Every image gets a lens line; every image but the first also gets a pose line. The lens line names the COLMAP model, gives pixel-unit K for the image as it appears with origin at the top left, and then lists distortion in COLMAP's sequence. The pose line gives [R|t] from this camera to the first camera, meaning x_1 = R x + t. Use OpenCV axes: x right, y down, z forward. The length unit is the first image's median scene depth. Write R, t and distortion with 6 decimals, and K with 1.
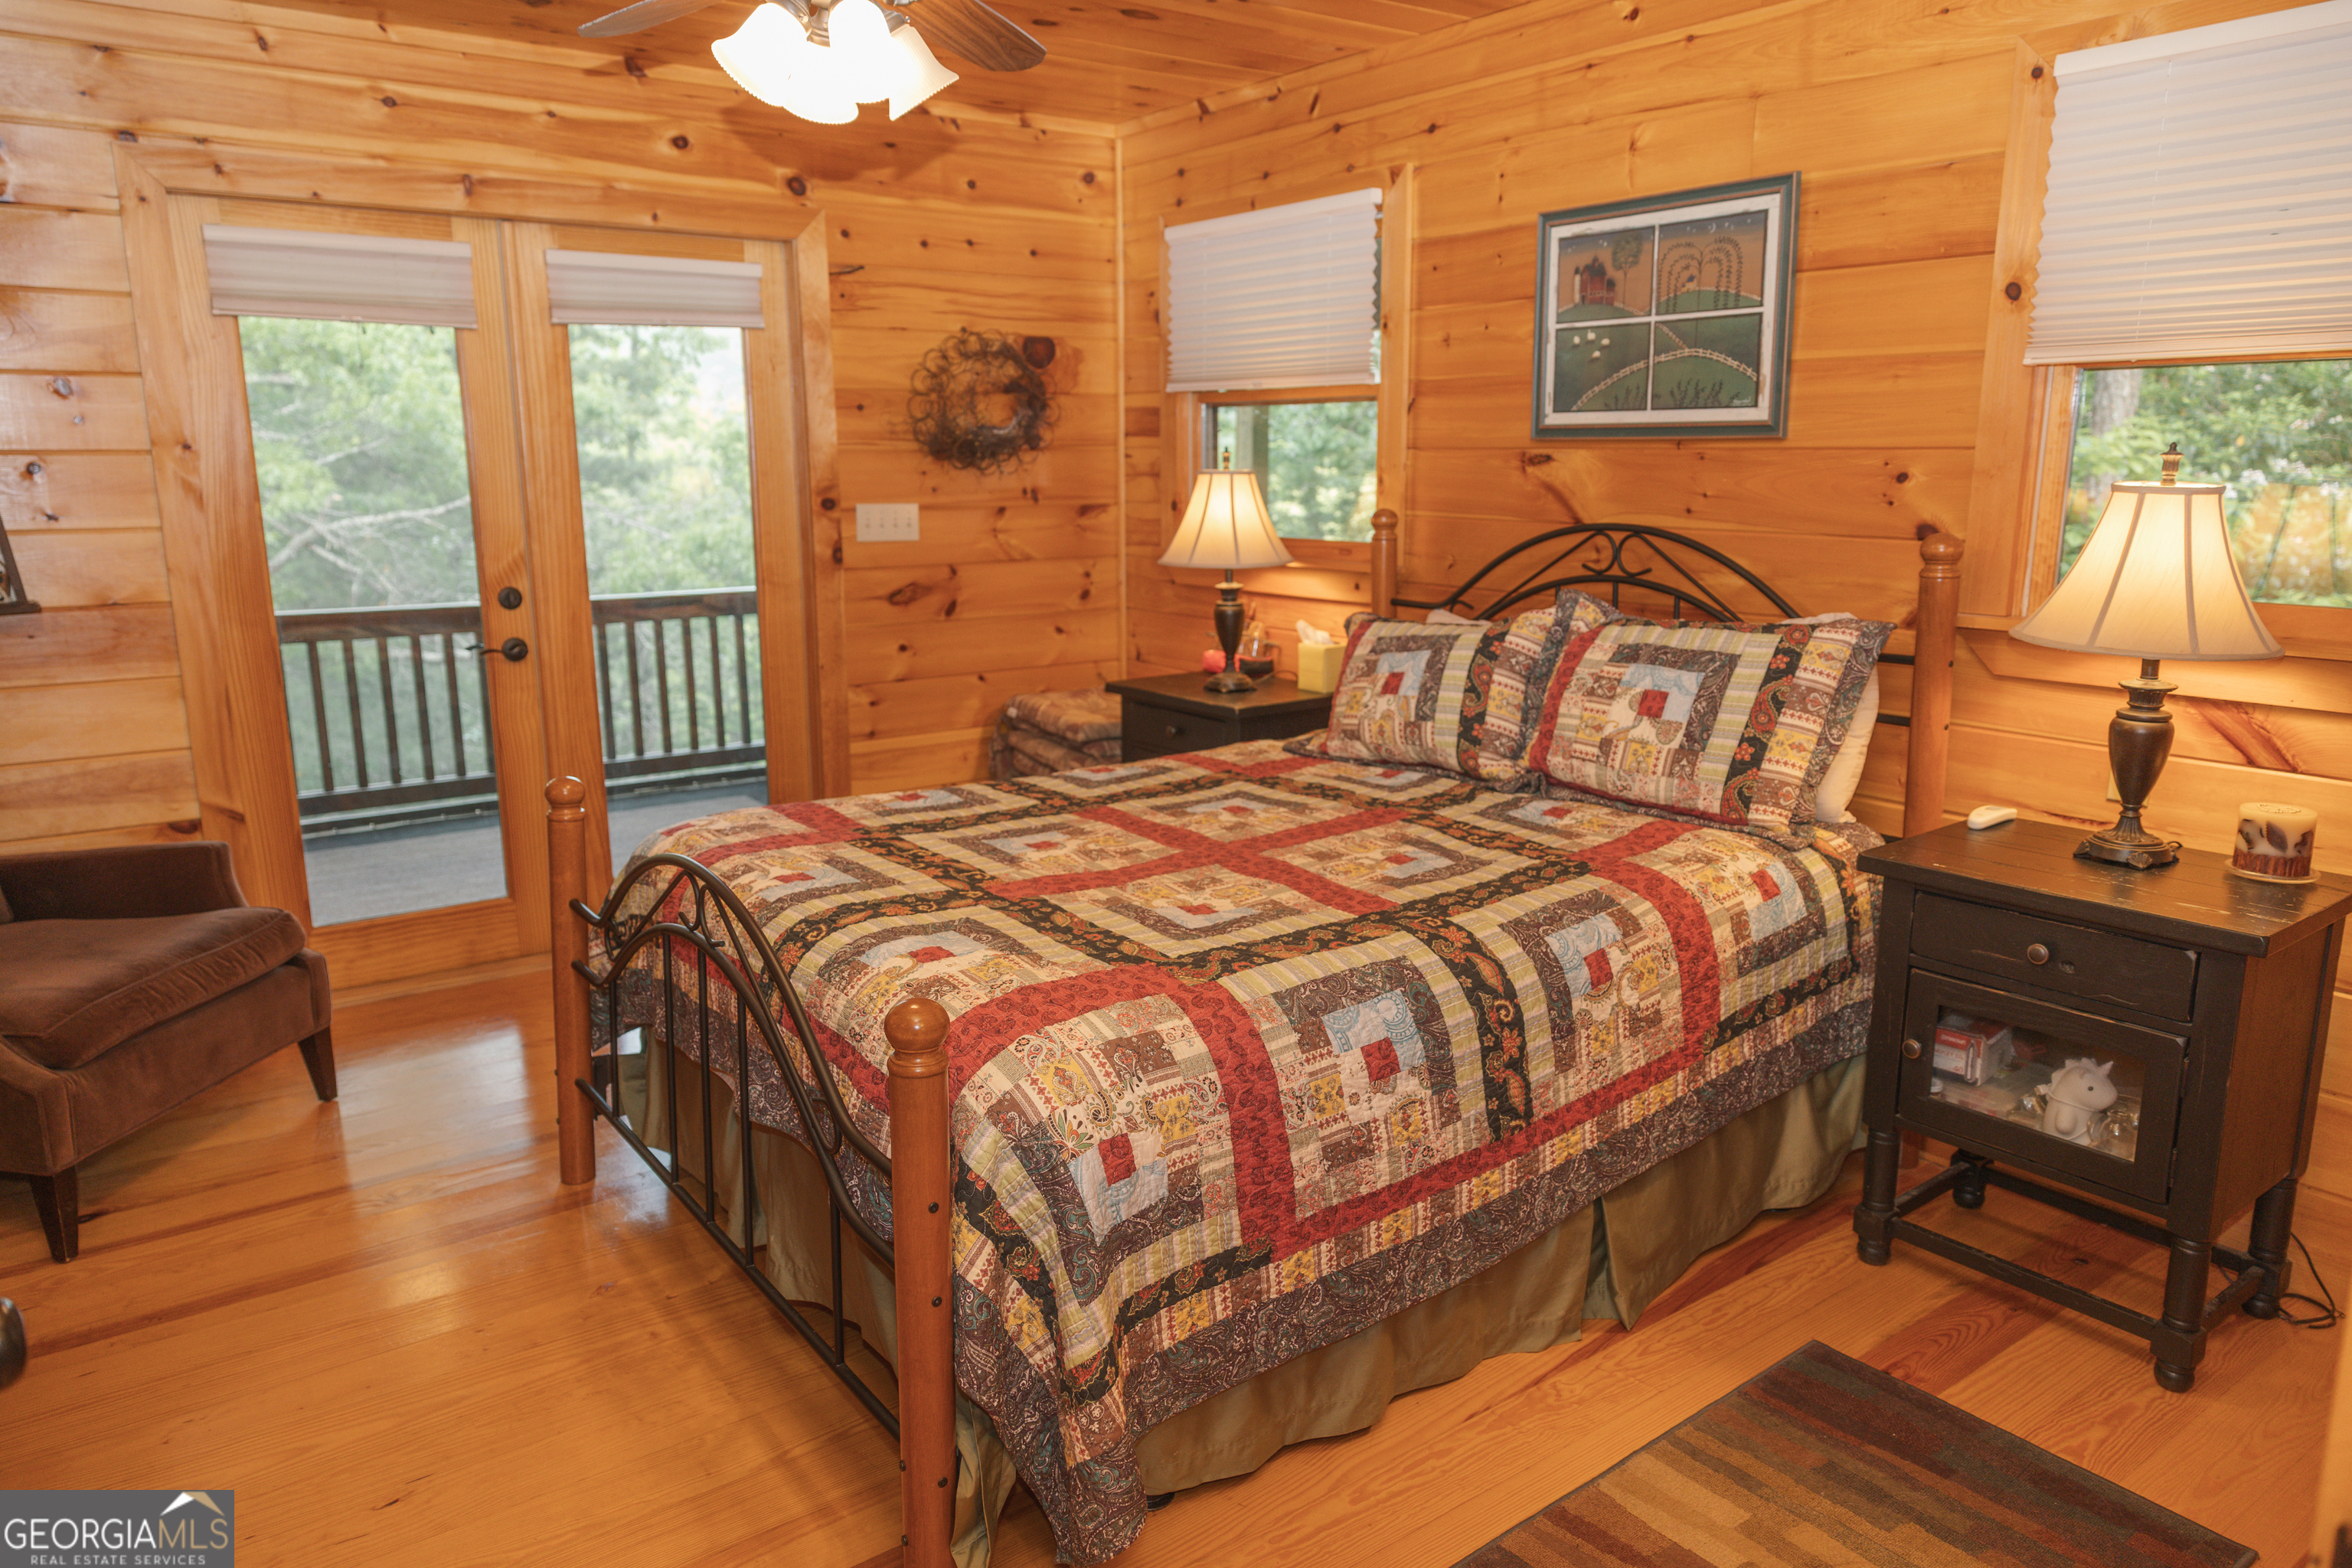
lens RADIAL K [[1569.0, 0, 1173.5], [0, 1569.0, 782.6], [0, 0, 1]] dist [-0.000259, 0.005797]
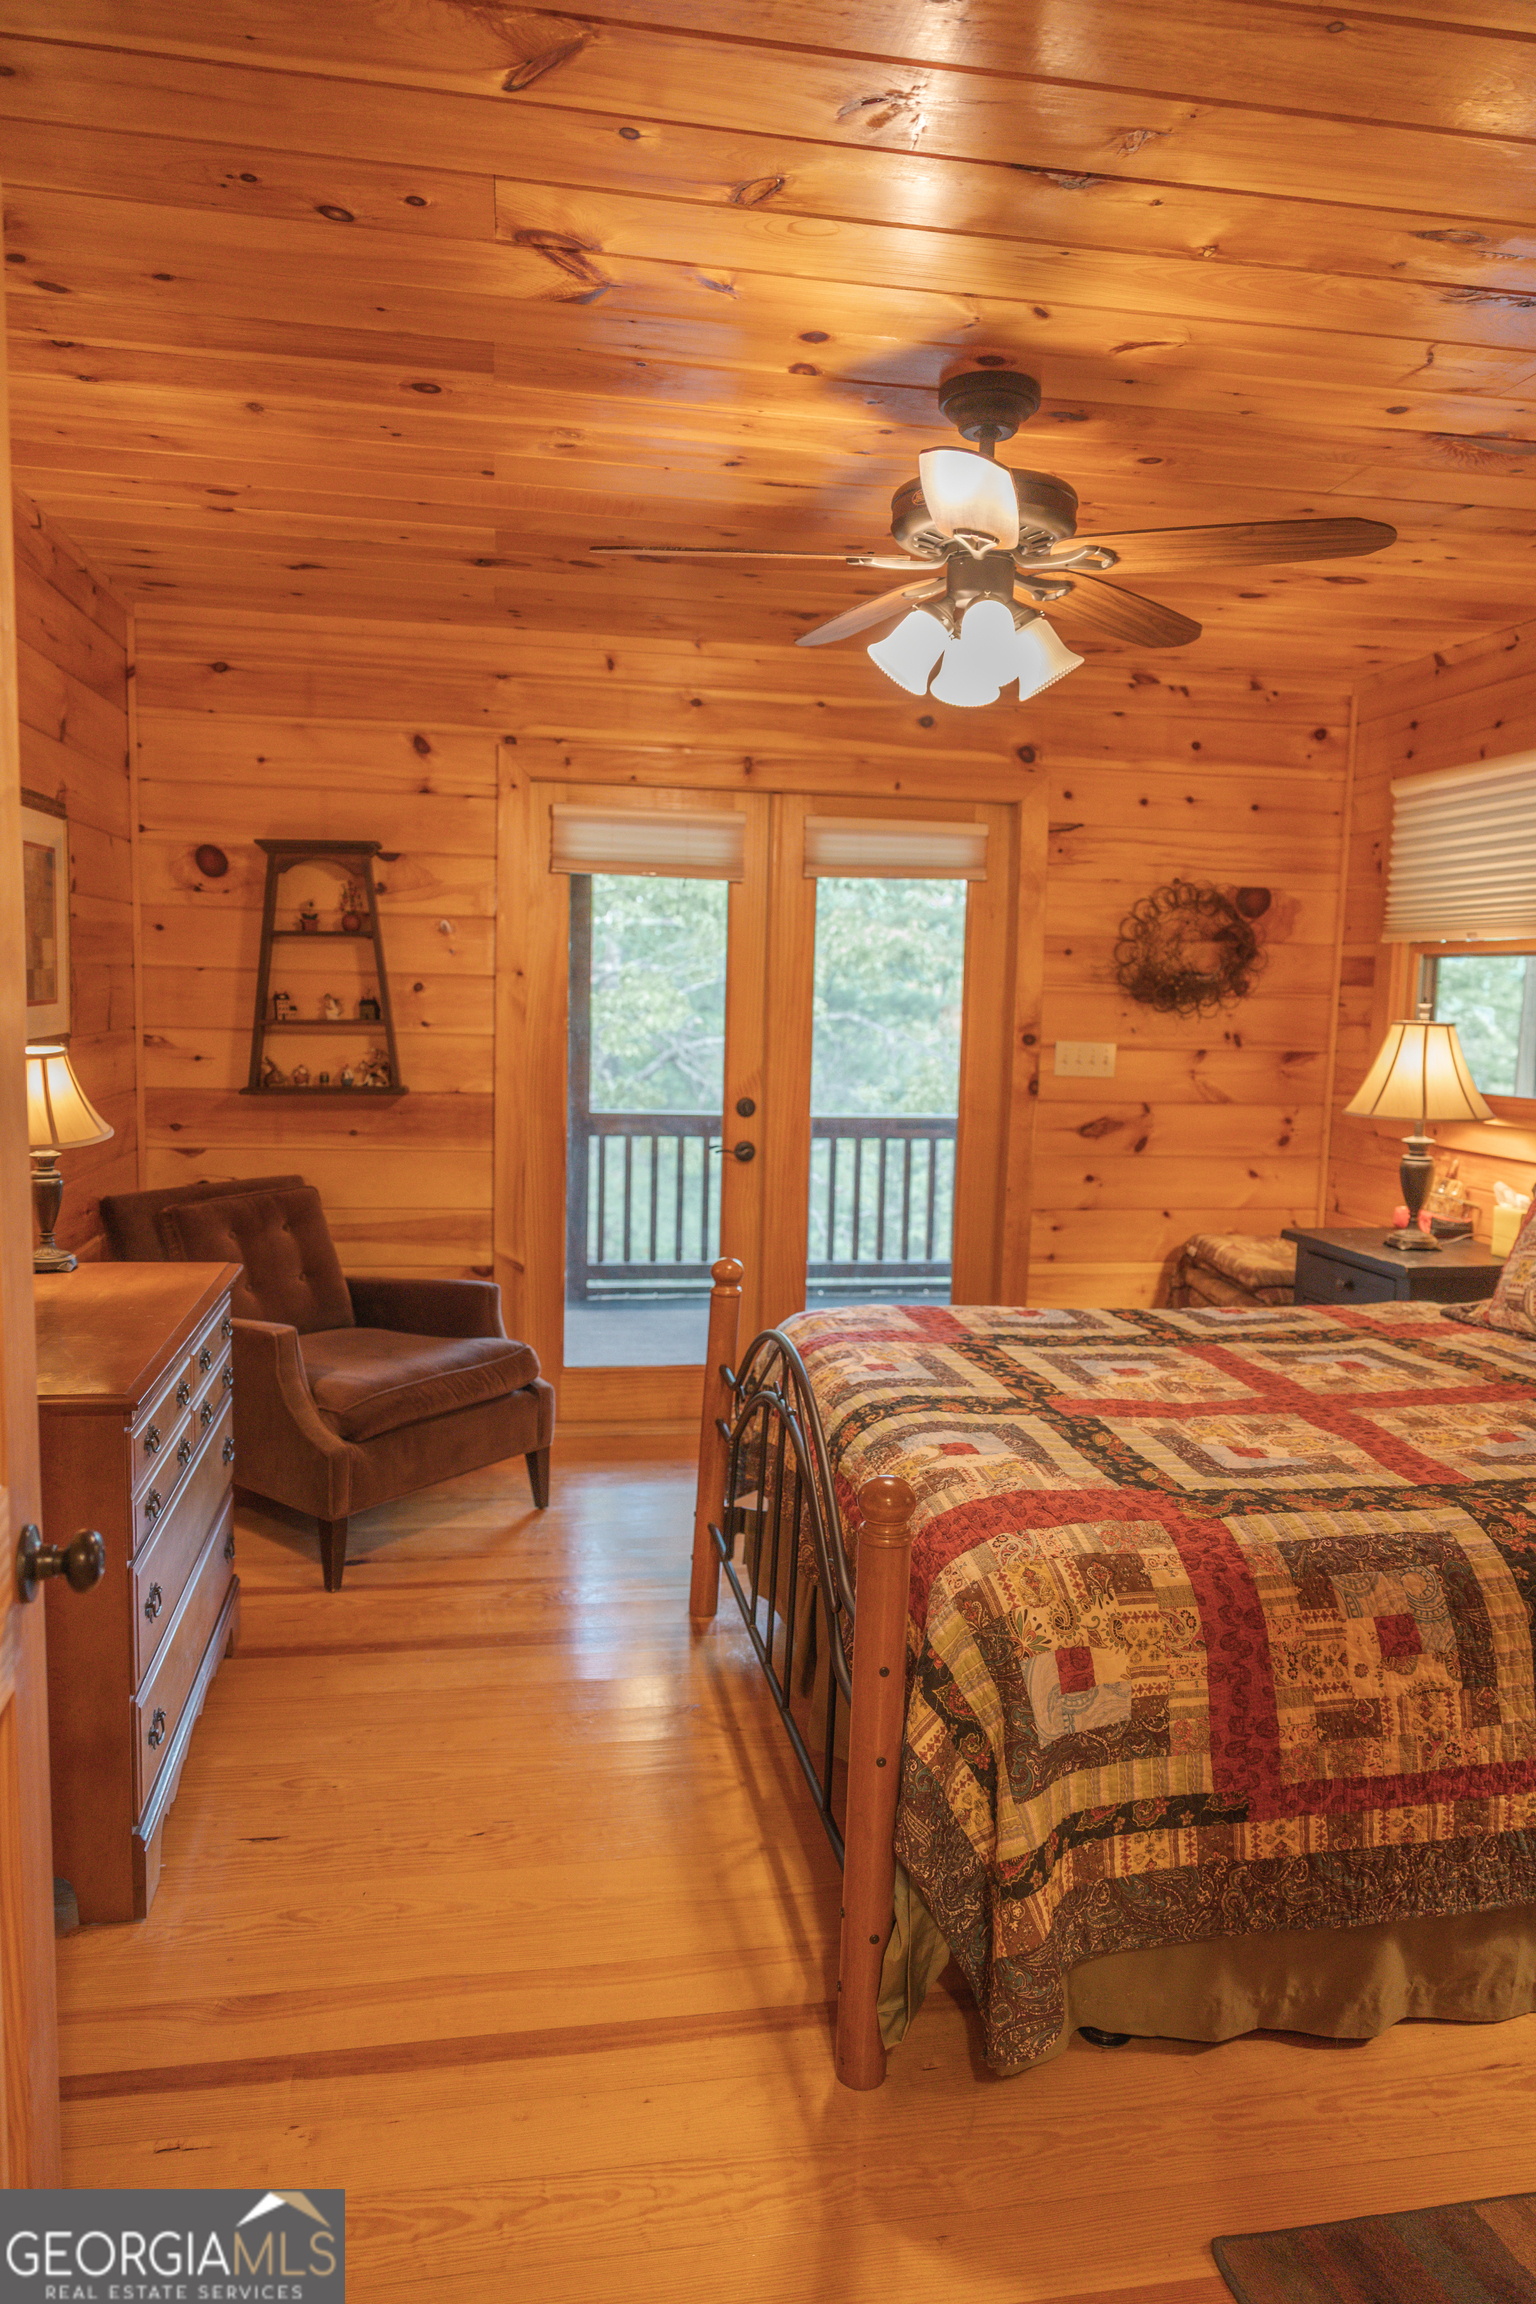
lens RADIAL K [[1537.0, 0, 766.0], [0, 1537.0, 1156.8], [0, 0, 1]] dist [-0.000259, 0.005797]
pose [[0.897402, 0.074292, -0.434914, 0.120039], [-0.118452, 0.990102, -0.075285, 0.004097], [0.425016, 0.119077, 0.897319, -0.019200]]
